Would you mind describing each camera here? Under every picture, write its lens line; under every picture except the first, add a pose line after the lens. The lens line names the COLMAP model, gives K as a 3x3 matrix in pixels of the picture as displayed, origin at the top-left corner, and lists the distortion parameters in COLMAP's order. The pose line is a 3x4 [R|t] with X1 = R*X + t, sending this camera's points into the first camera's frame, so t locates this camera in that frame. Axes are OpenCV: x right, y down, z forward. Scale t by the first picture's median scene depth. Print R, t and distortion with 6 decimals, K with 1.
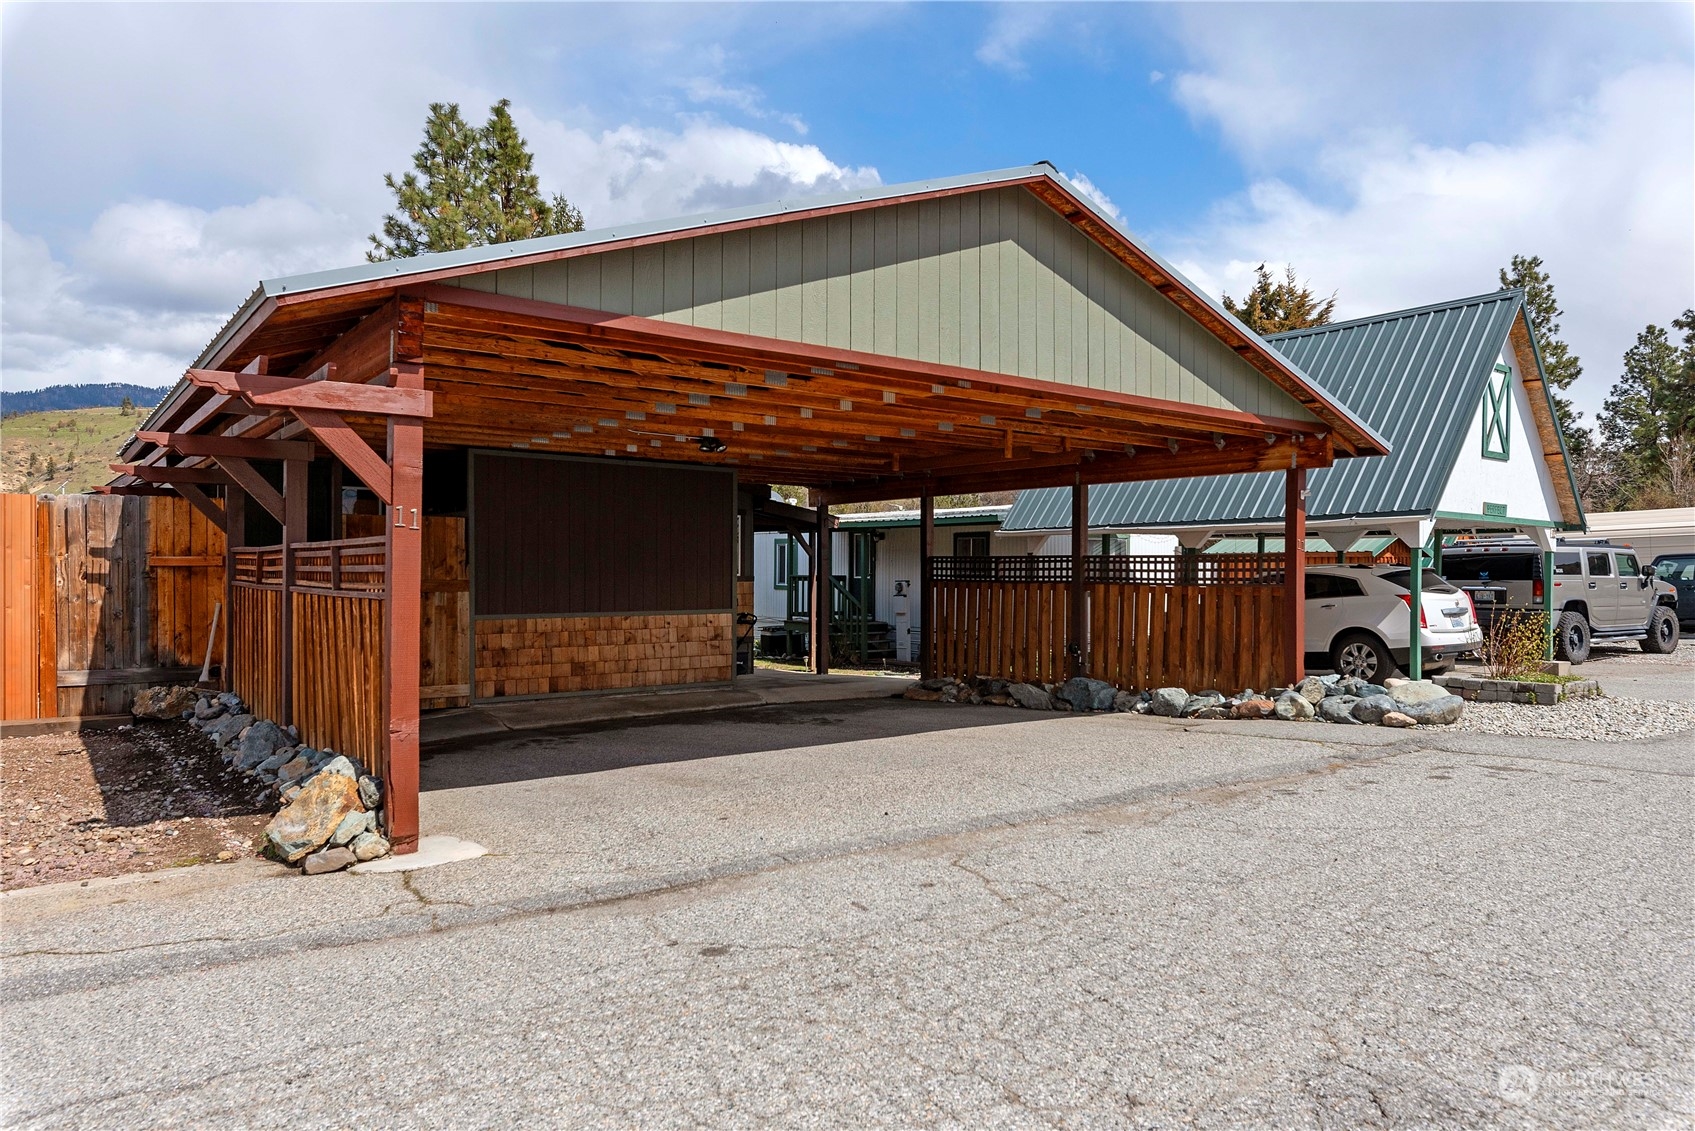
lens RADIAL K [[1102.4, 0, 840.9], [0, 1102.4, 591.0], [0, 0, 1]] dist [-0.002699, 0.000649]
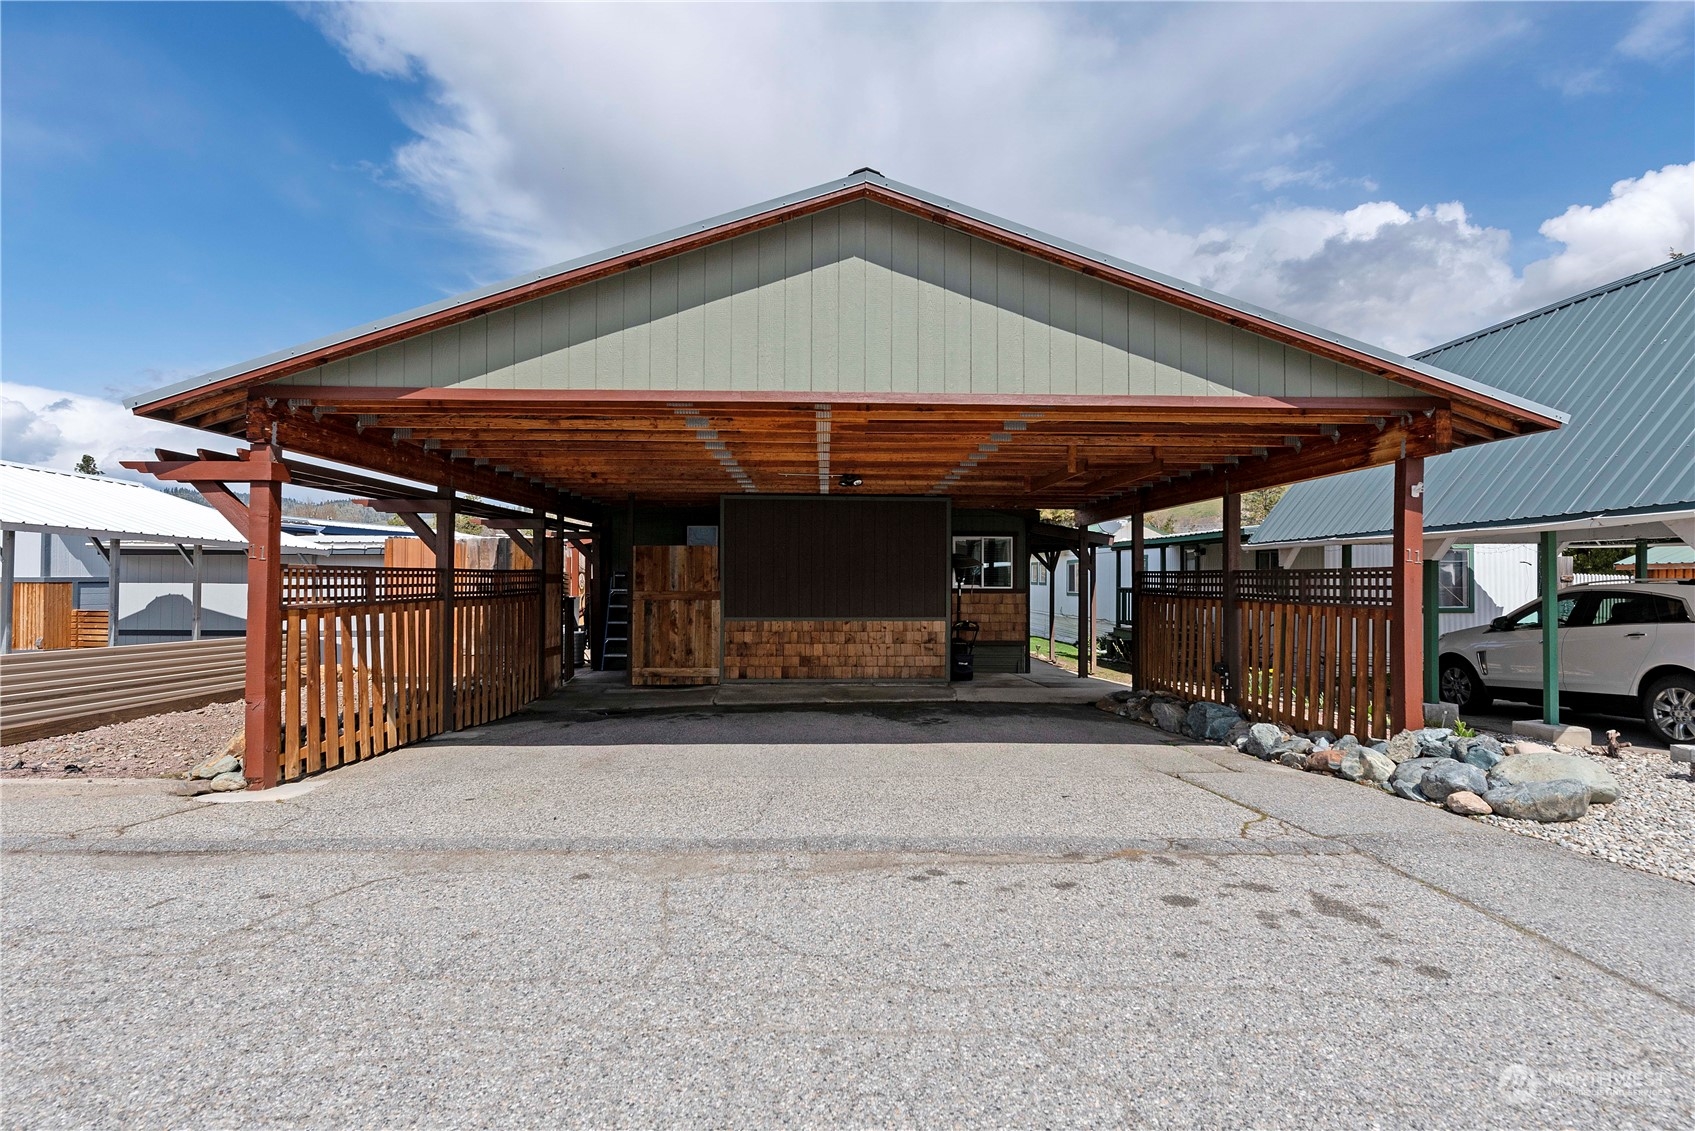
lens RADIAL K [[823.6, 0, 842.6], [0, 823.6, 573.5], [0, 0, 1]] dist [0.006771, -0.000510]
pose [[0.813424, -0.004585, -0.581654, 0.376871], [-0.010960, 0.999671, -0.023208, -0.010226], [0.581569, 0.025253, 0.813105, 0.259050]]
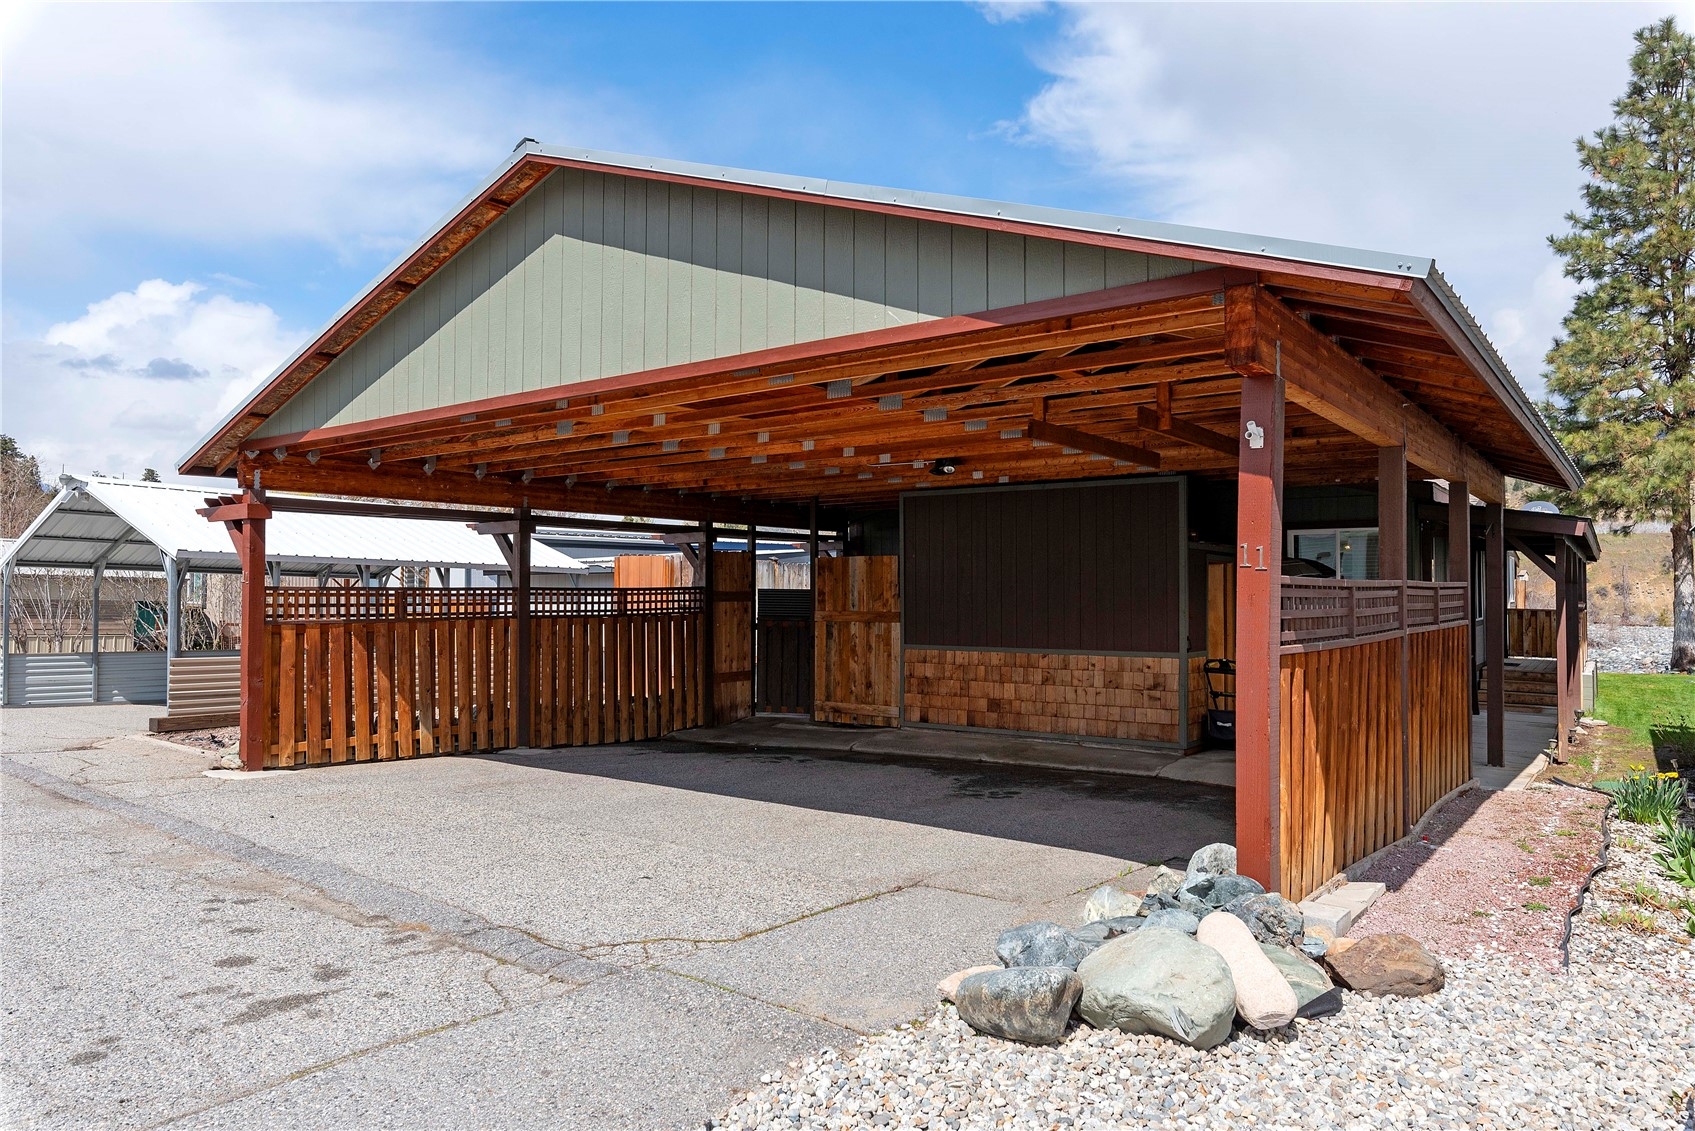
lens RADIAL K [[1078.6, 0, 843.3], [0, 1078.6, 570.1], [0, 0, 1]] dist [-0.003200, 0.000749]
pose [[0.278340, -0.024210, -0.960178, 0.677716], [-0.016283, 0.999420, -0.029920, -0.018752], [0.960345, 0.023962, 0.277784, 0.644715]]
